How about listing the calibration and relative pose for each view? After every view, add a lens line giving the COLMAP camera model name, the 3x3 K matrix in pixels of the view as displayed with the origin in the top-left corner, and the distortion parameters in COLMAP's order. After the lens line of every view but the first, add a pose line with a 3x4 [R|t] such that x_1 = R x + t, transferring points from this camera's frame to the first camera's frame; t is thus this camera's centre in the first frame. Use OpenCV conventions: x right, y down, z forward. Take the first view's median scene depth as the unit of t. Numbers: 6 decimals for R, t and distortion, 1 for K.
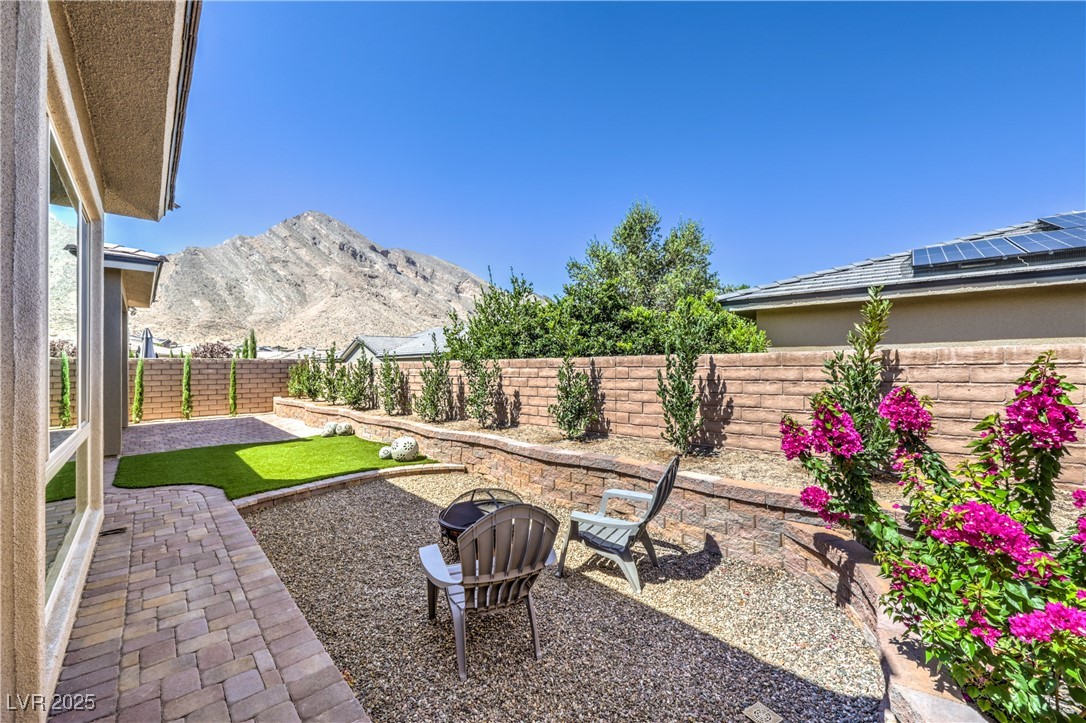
lens RADIAL K [[446.3, 0, 537.5], [0, 446.3, 361.7], [0, 0, 1]] dist [-0.001898, 0.000043]
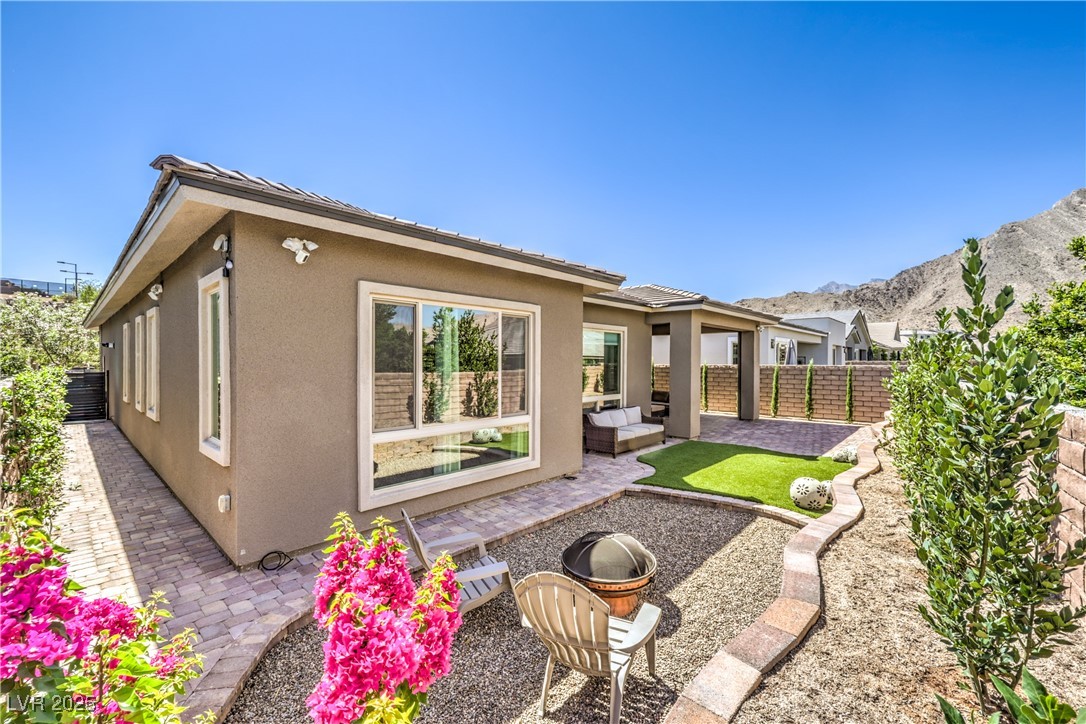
lens RADIAL K [[446.3, 0, 550.4], [0, 446.3, 362.9], [0, 0, 1]] dist [-0.001898, 0.000043]
pose [[0.109181, 0.010257, -0.993969, 0.245267], [0.008924, 0.999896, 0.011299, -0.031219], [0.993982, -0.010104, 0.109078, 0.222598]]
